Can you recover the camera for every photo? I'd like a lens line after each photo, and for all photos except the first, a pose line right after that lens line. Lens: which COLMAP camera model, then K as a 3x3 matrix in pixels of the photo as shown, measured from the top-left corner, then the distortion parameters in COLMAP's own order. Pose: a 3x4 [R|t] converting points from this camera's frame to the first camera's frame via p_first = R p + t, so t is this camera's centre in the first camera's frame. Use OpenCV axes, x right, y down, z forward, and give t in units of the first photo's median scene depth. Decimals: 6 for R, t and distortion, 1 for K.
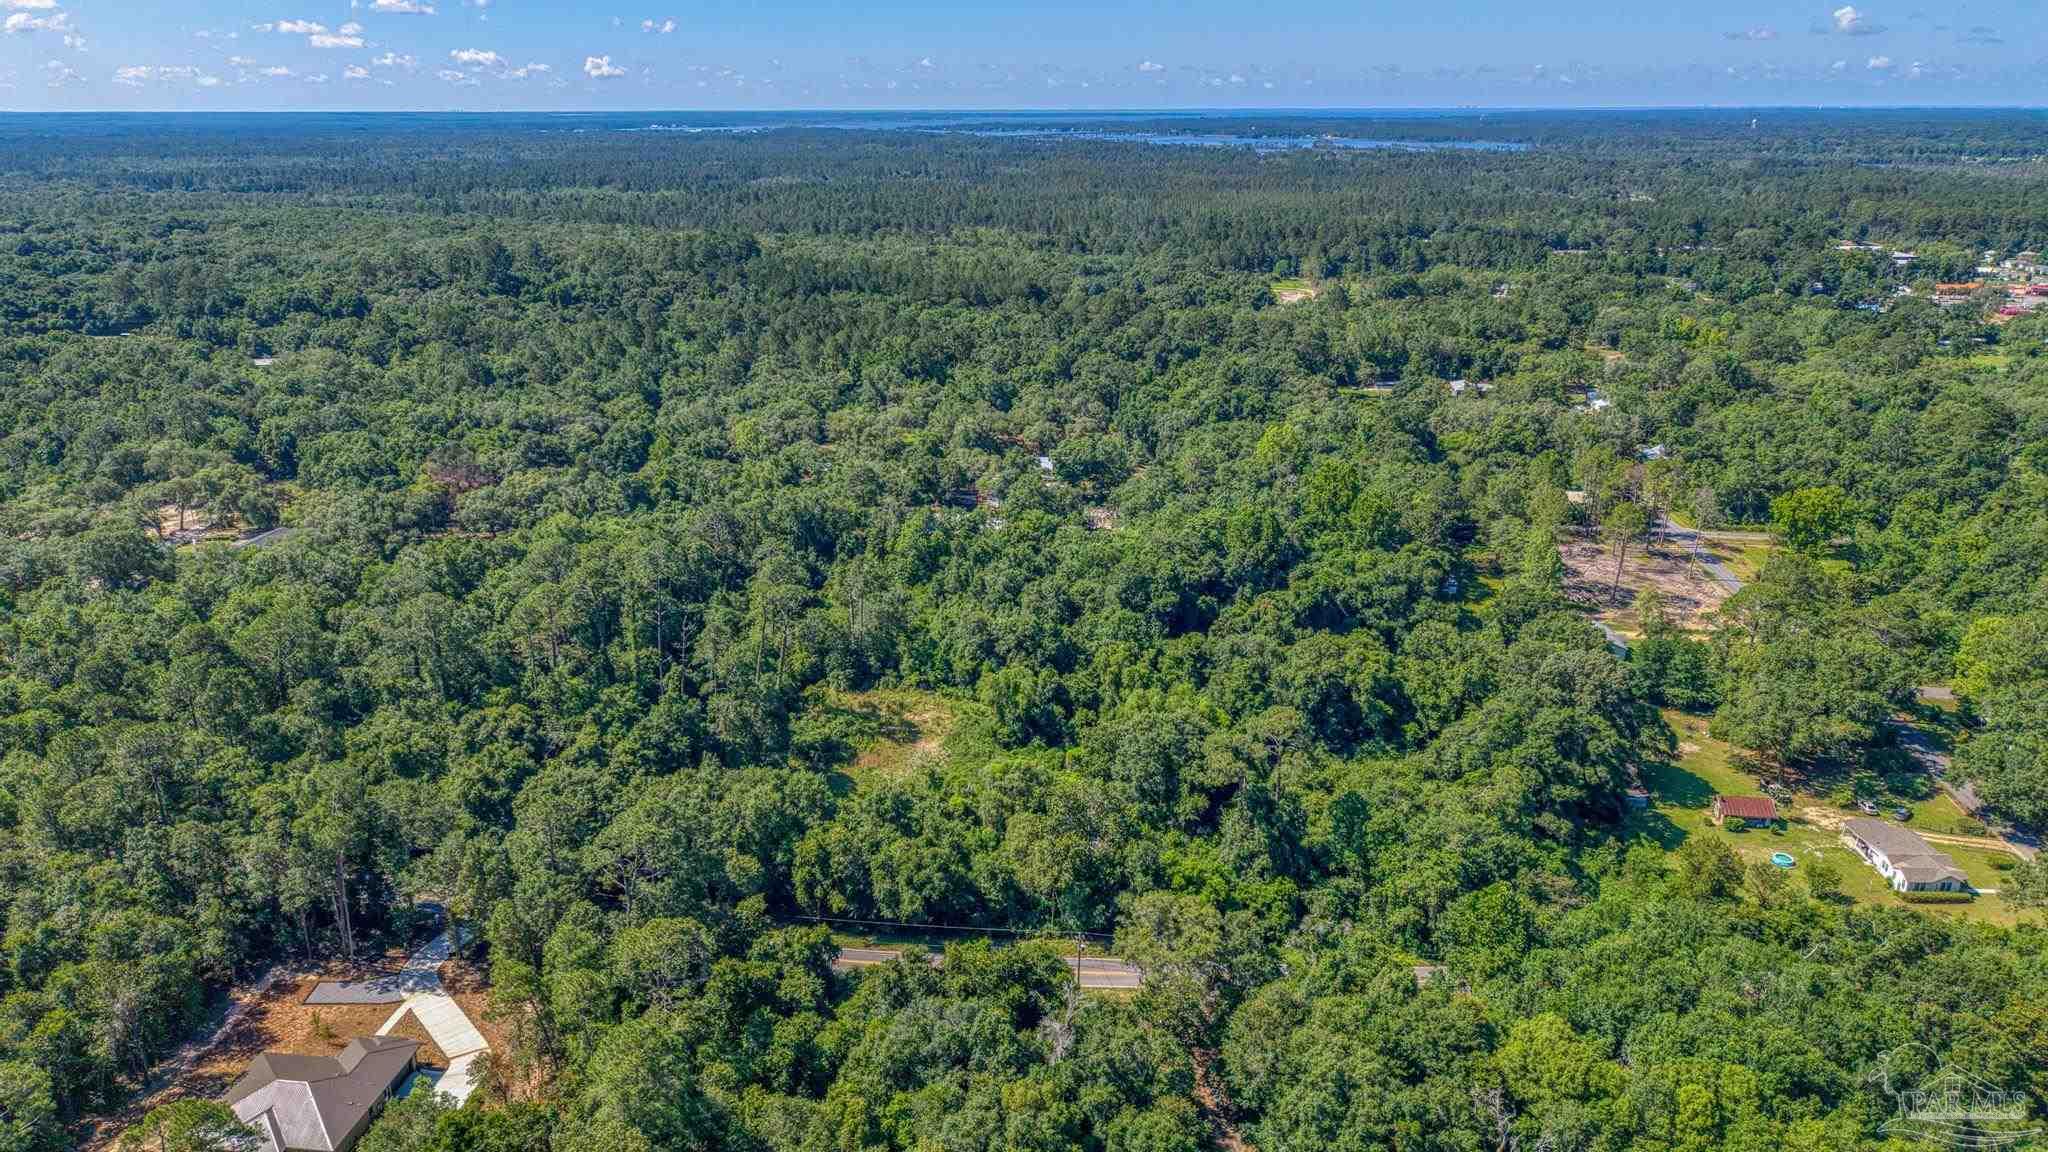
lens RADIAL K [[1402.7, 0, 1022.5], [0, 1402.7, 585.8], [0, 0, 1]] dist [0.008605, -0.009910]
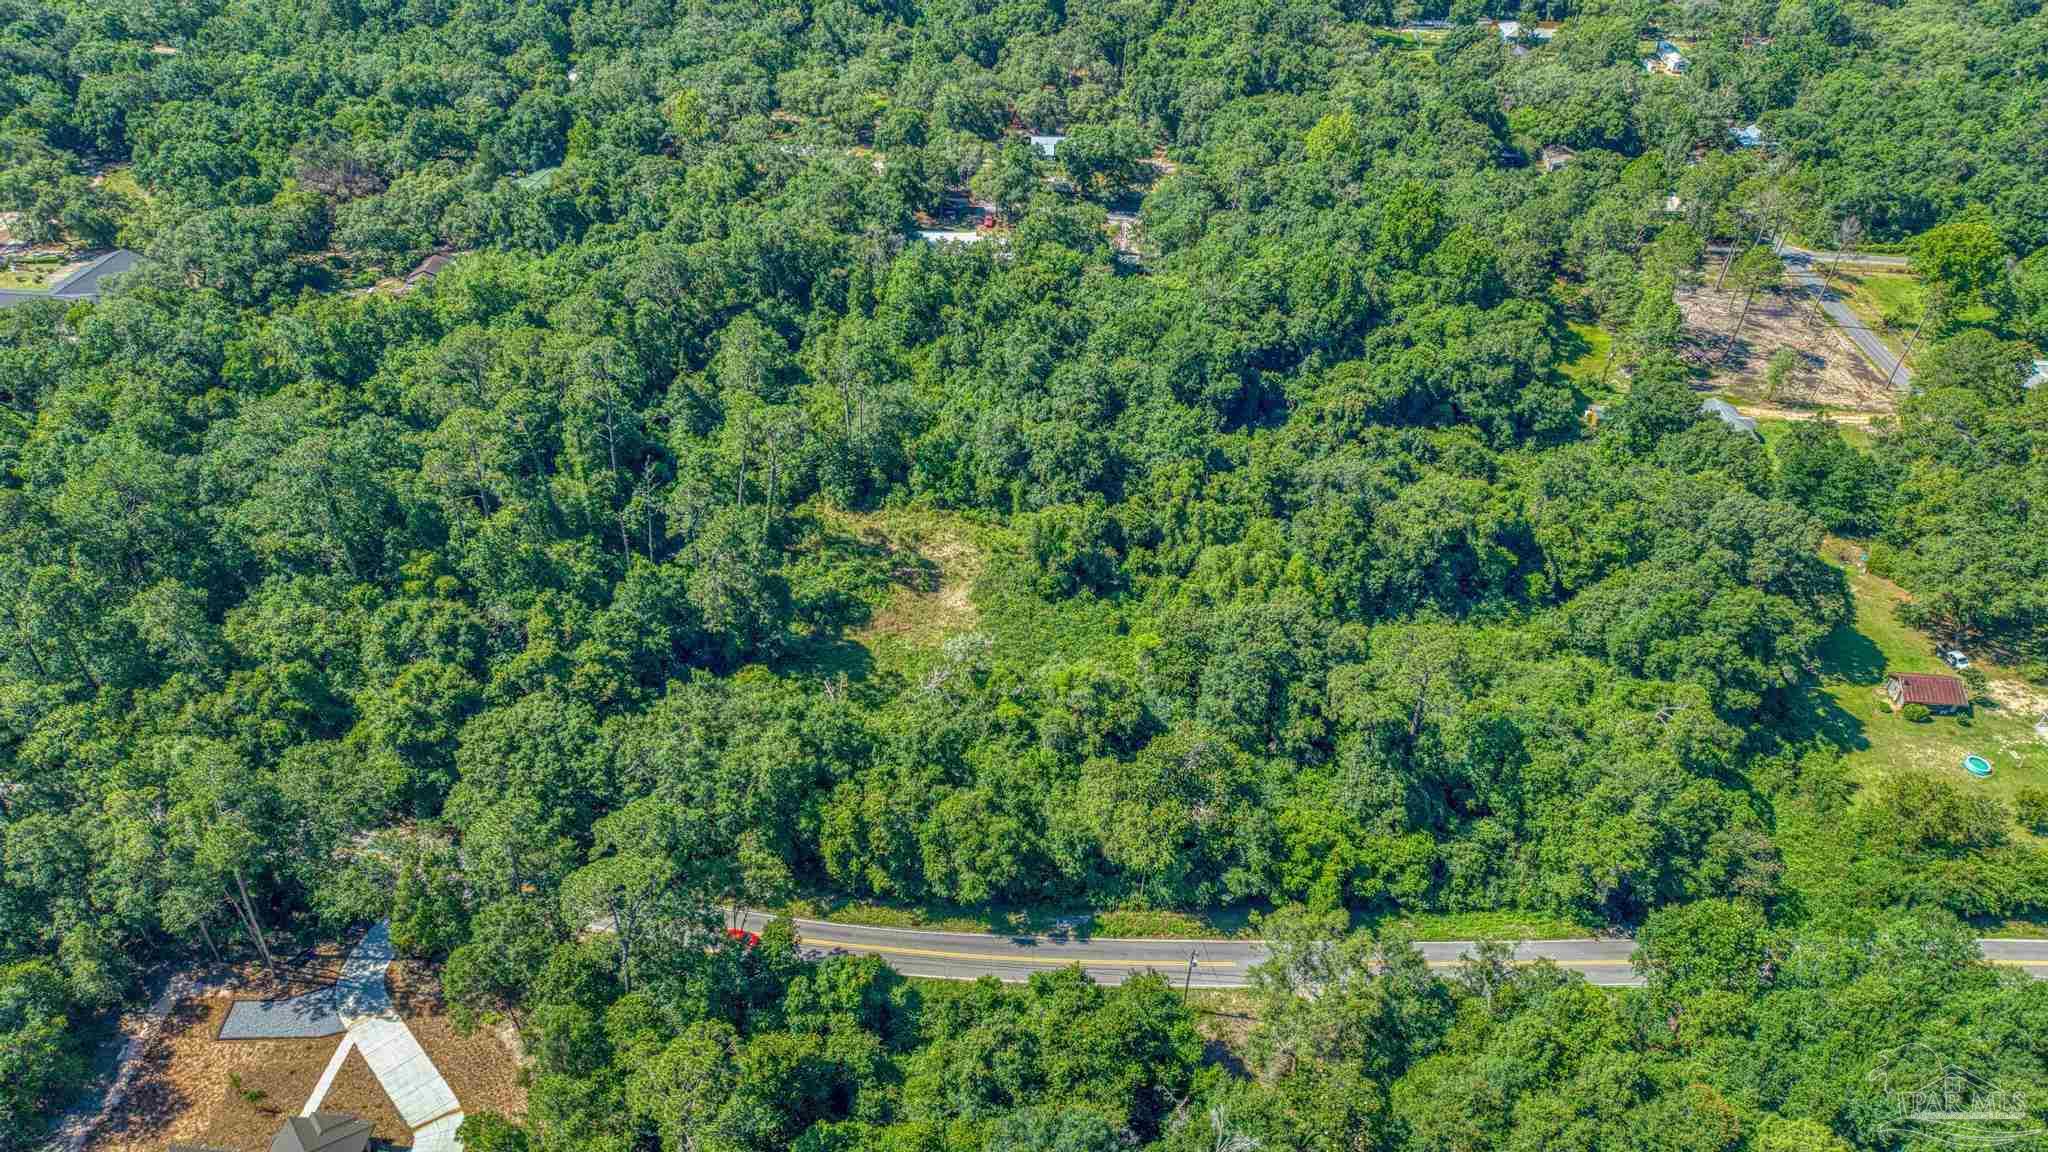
lens RADIAL K [[1402.7, 0, 1022.5], [0, 1402.7, 585.8], [0, 0, 1]] dist [0.008605, -0.009910]
pose [[0.998940, -0.007215, 0.045469, -0.061109], [-0.005914, 0.959350, 0.282158, -0.118856], [-0.045657, -0.282128, 0.958290, 0.195240]]
